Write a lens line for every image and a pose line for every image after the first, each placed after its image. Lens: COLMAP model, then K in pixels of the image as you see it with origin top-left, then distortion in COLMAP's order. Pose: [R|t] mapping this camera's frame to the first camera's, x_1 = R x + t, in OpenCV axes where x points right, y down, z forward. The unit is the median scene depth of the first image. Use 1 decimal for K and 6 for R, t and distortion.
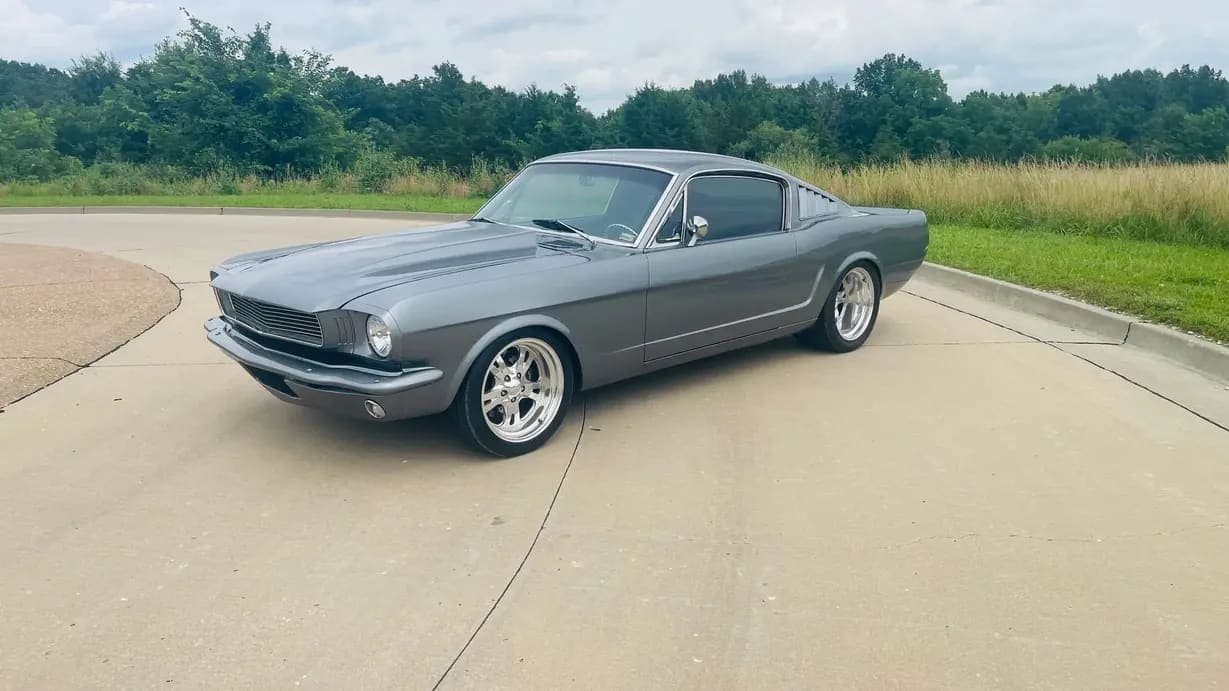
lens RADIAL K [[917.7, 0, 614.2], [0, 917.7, 340.5], [0, 0, 1]] dist [0.048119, -0.039942]
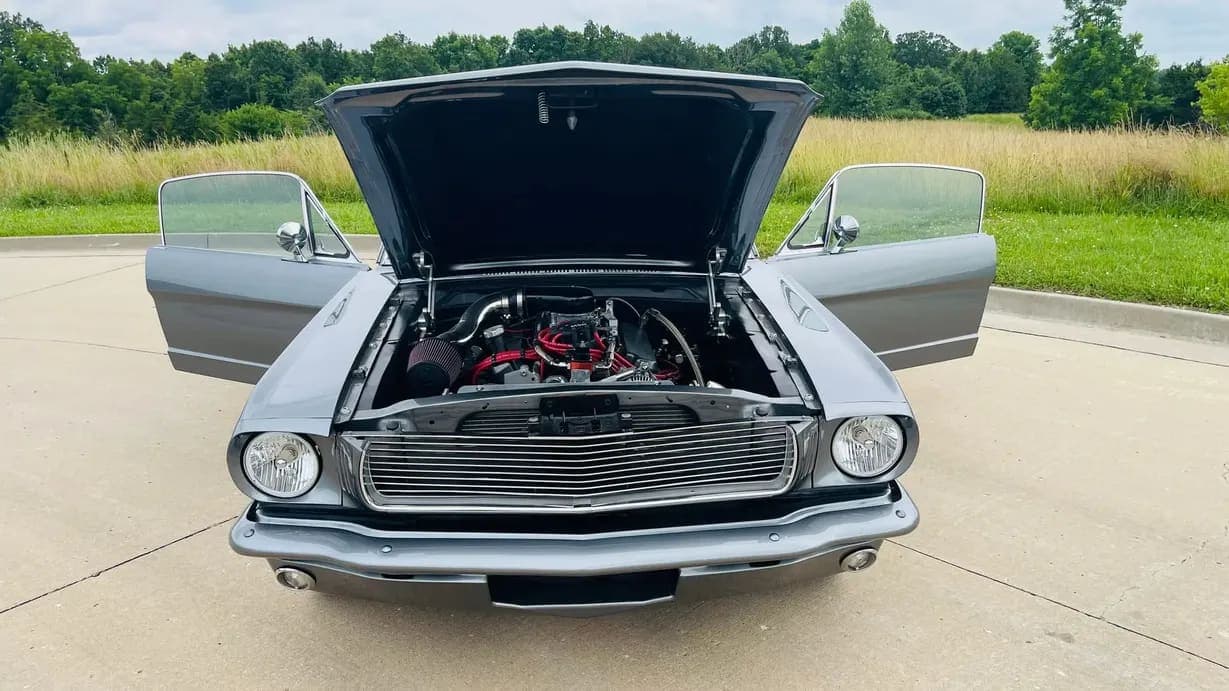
lens RADIAL K [[929.7, 0, 615.0], [0, 929.7, 336.1], [0, 0, 1]] dist [0.018152, 0.005422]
pose [[0.659242, -0.196008, 0.725934, -0.089783], [0.177191, 0.978735, 0.103353, -0.019227], [-0.730755, 0.060495, 0.679954, 0.075085]]
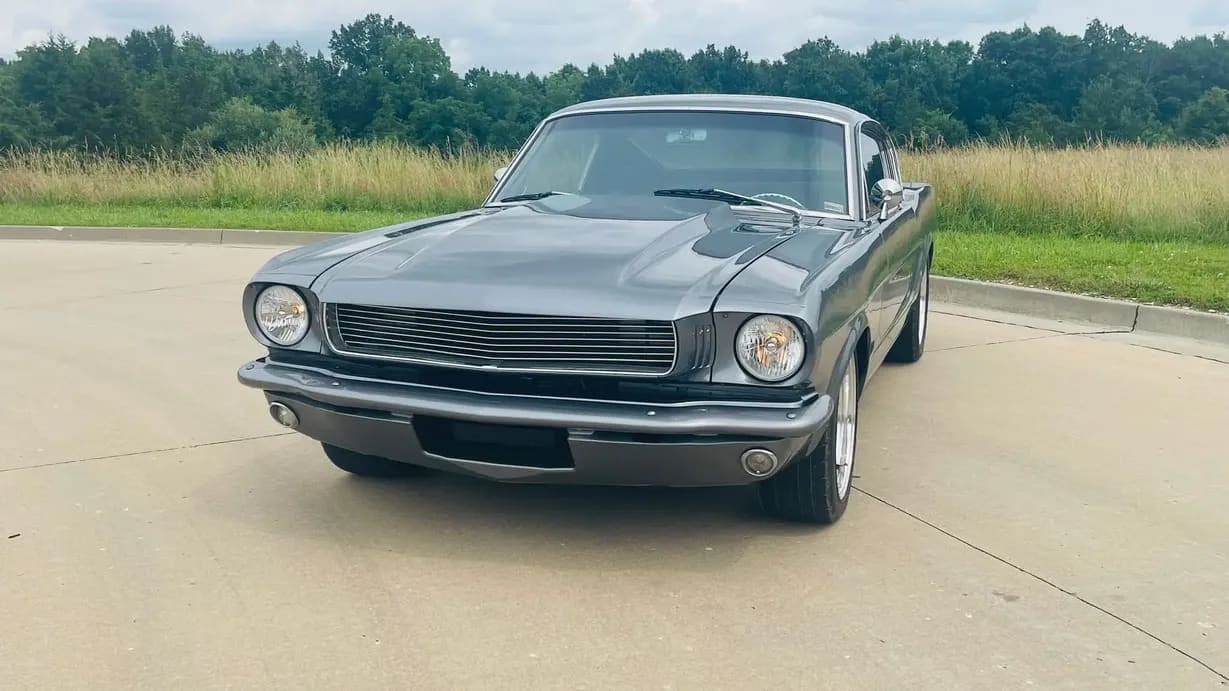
lens RADIAL K [[1271.5, 0, 614.5], [0, 1271.5, 345.5], [0, 0, 1]] dist [0.050351, -0.042322]
pose [[0.890275, -0.069905, 0.450027, -0.083073], [0.090356, 0.995618, -0.024094, 0.000510], [-0.446371, 0.062113, 0.892690, 0.026725]]
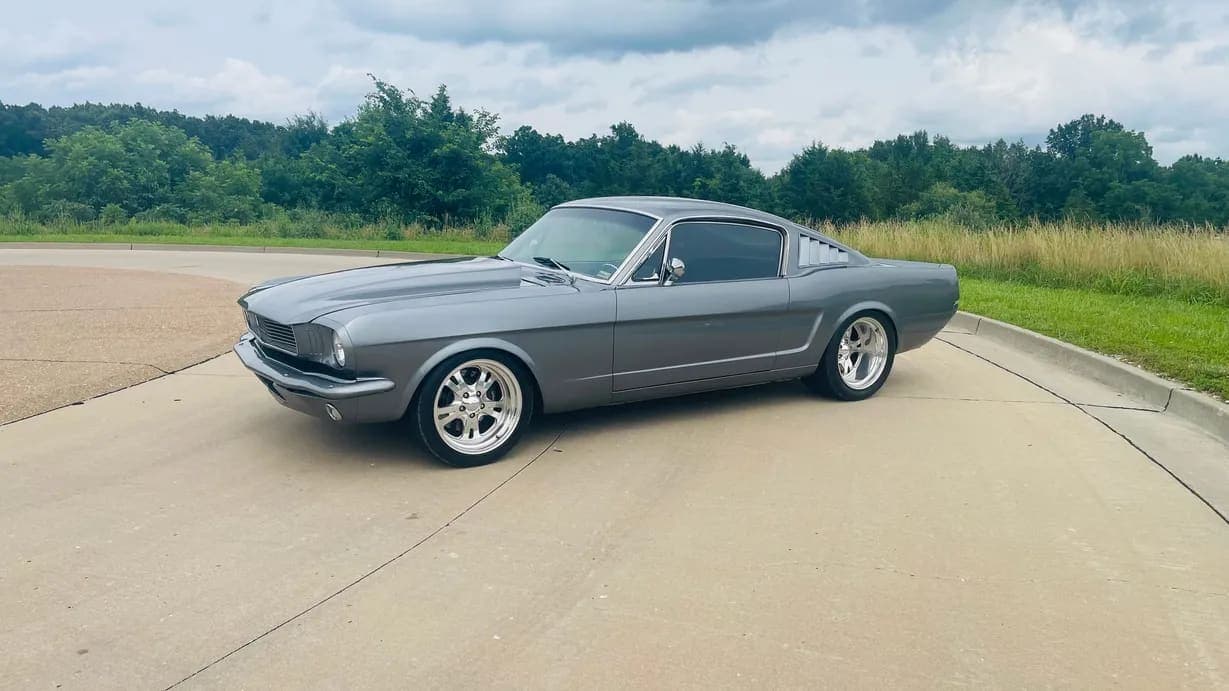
lens RADIAL K [[916.4, 0, 619.5], [0, 916.4, 345.6], [0, 0, 1]] dist [0.061353, -0.066116]
pose [[0.983362, 0.048668, -0.175014, 0.031283], [-0.058243, 0.997050, -0.049991, 0.003220], [0.172065, 0.059352, 0.983296, -0.006914]]
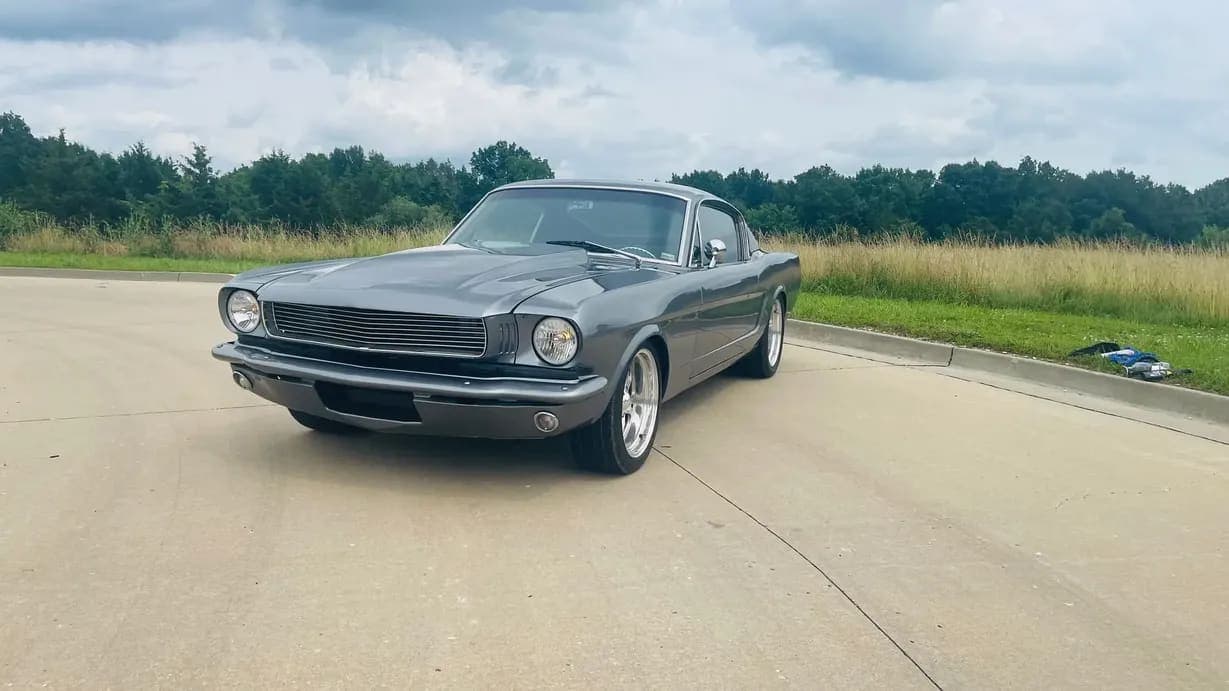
lens RADIAL K [[915.8, 0, 610.9], [0, 915.8, 347.7], [0, 0, 1]] dist [0.062987, -0.068248]
pose [[0.918179, -0.020094, 0.395655, -0.062223], [0.049786, 0.996648, -0.064921, 0.006987], [-0.393024, 0.079307, 0.916102, 0.014675]]
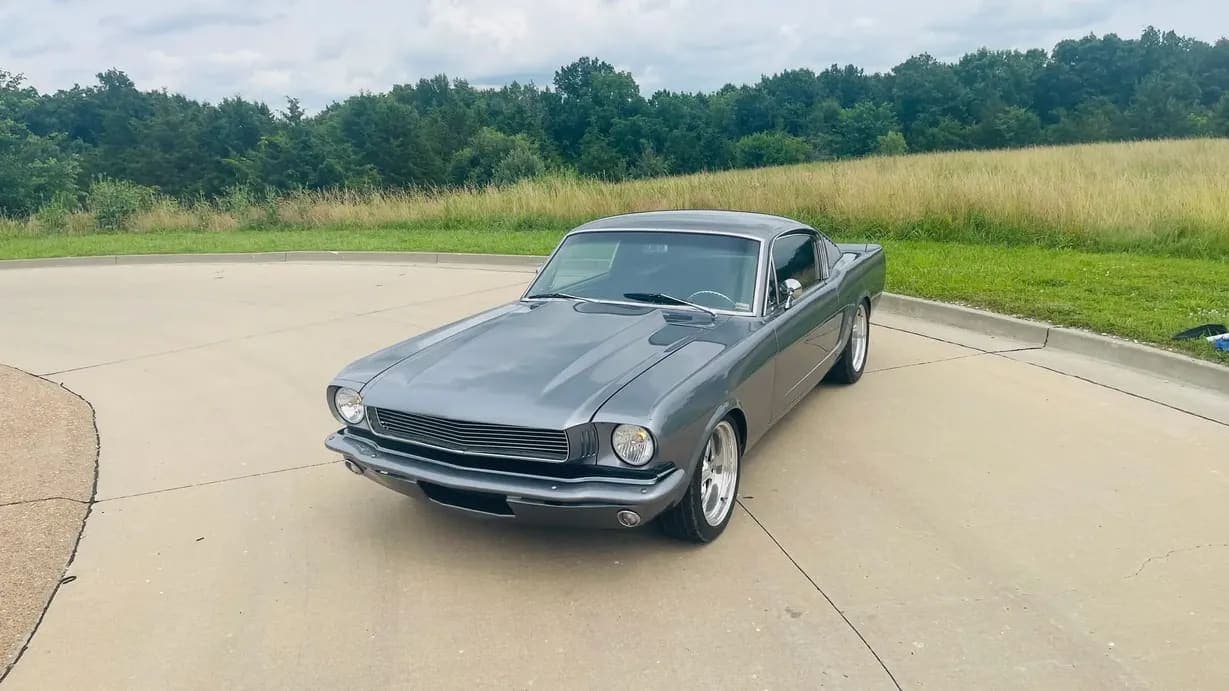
lens RADIAL K [[915.8, 0, 610.9], [0, 915.8, 347.7], [0, 0, 1]] dist [0.062987, -0.068248]
pose [[0.951126, -0.102490, 0.291298, -0.060467], [0.100994, 0.994682, 0.020210, -0.014276], [-0.291820, 0.010197, 0.956419, 0.007499]]
